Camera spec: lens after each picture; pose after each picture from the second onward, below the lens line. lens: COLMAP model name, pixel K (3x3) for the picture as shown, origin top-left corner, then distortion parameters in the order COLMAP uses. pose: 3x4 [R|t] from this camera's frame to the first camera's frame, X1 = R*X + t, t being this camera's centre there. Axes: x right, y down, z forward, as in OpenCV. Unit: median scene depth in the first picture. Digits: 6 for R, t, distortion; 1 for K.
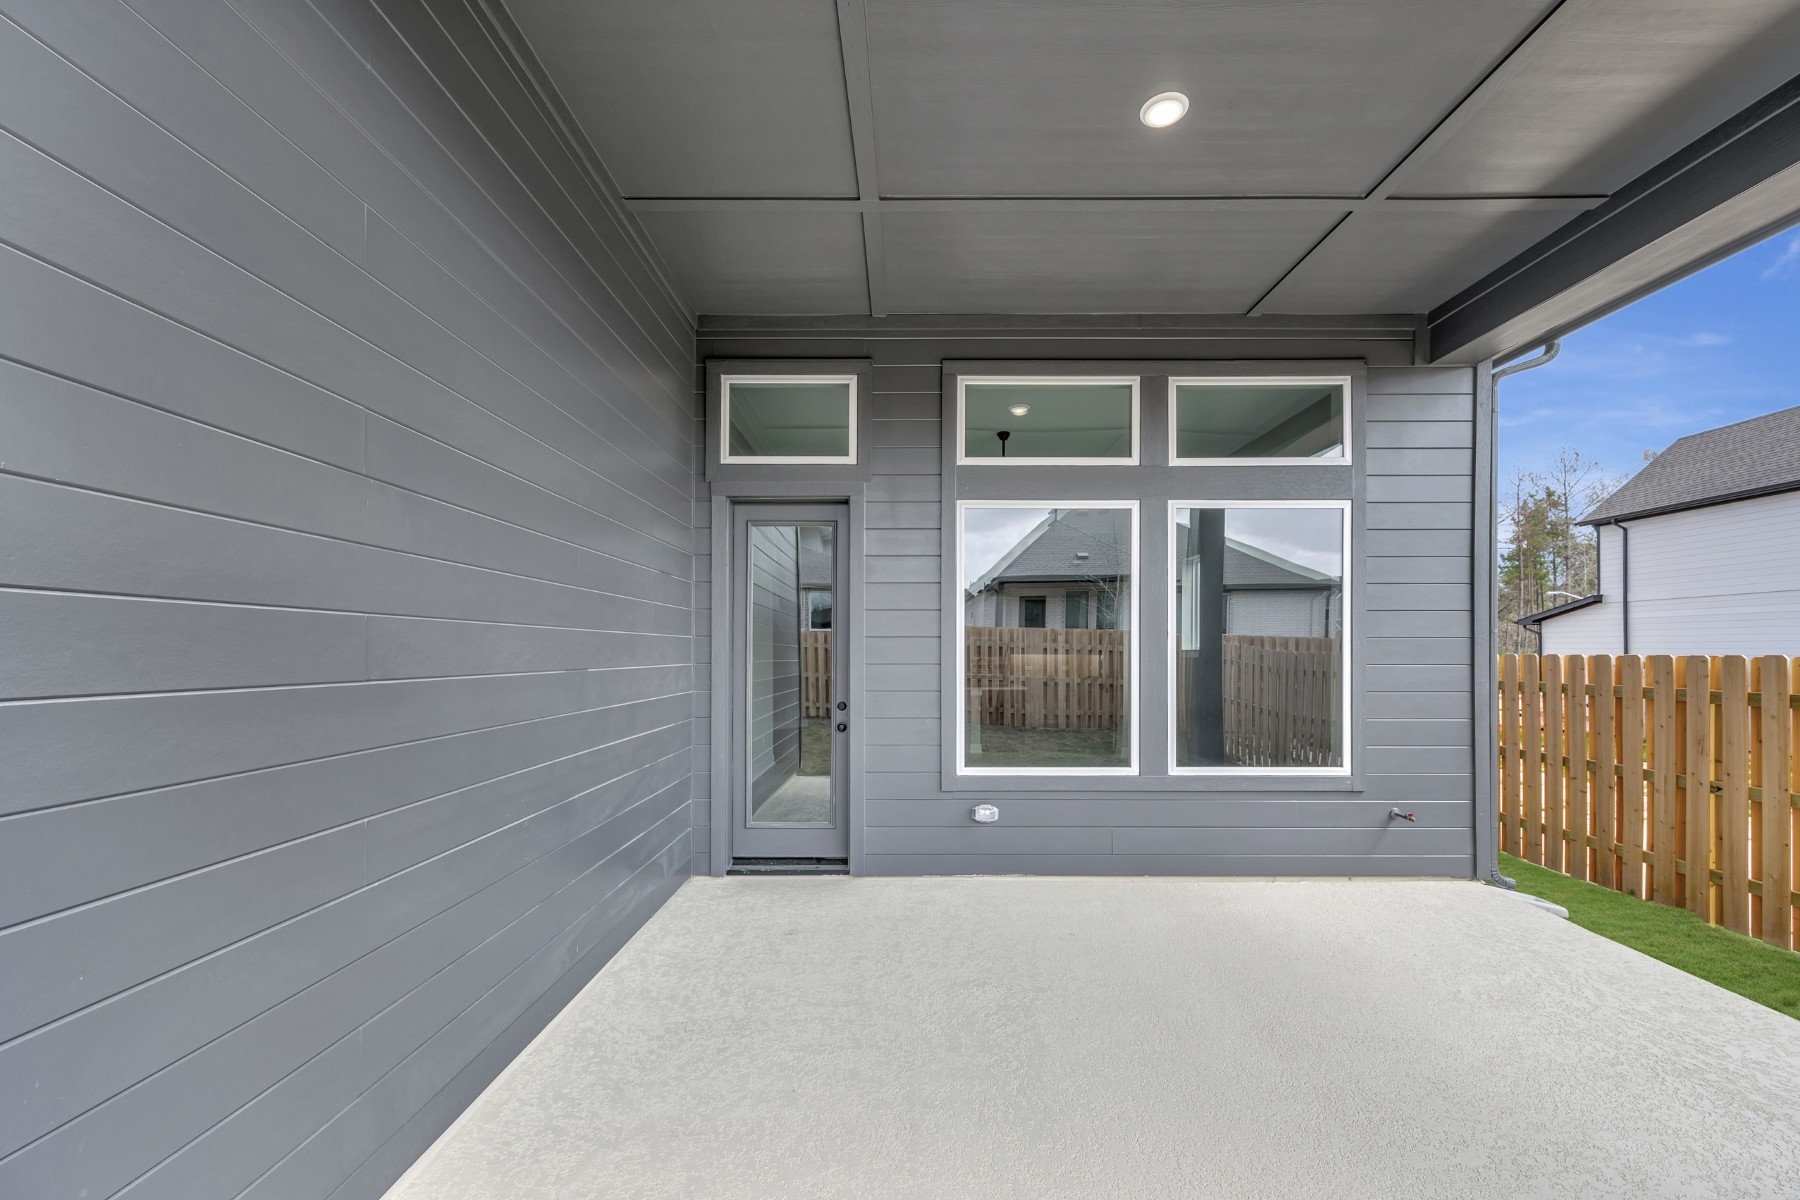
lens RADIAL K [[719.5, 0, 901.7], [0, 719.5, 649.0], [0, 0, 1]] dist [-0.000286, 0.000011]
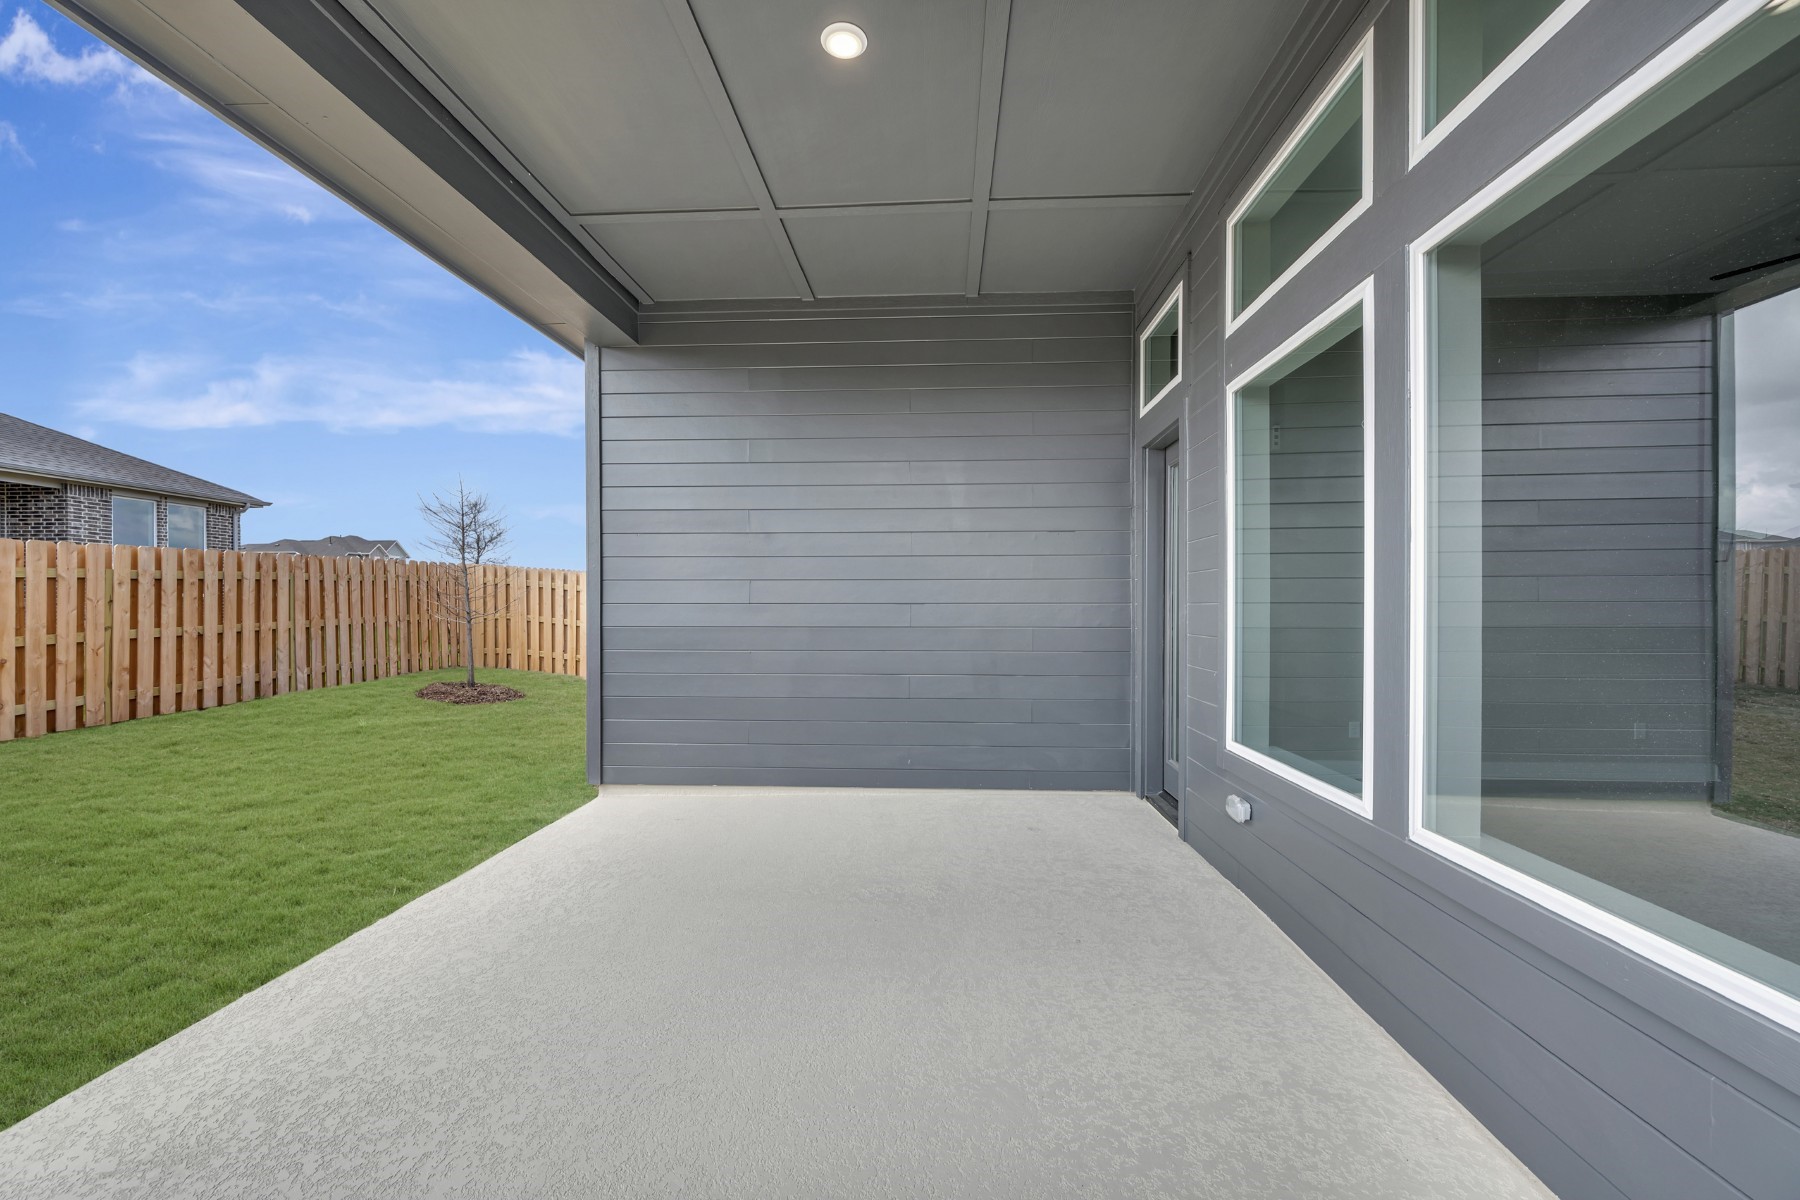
lens RADIAL K [[725.8, 0, 902.0], [0, 725.8, 602.5], [0, 0, 1]] dist [0.000110, -0.000019]
pose [[-0.050827, -0.002302, -0.998705, 0.942739], [0.002287, 0.999994, -0.002422, 0.027927], [0.998705, -0.002407, -0.050821, 0.775948]]
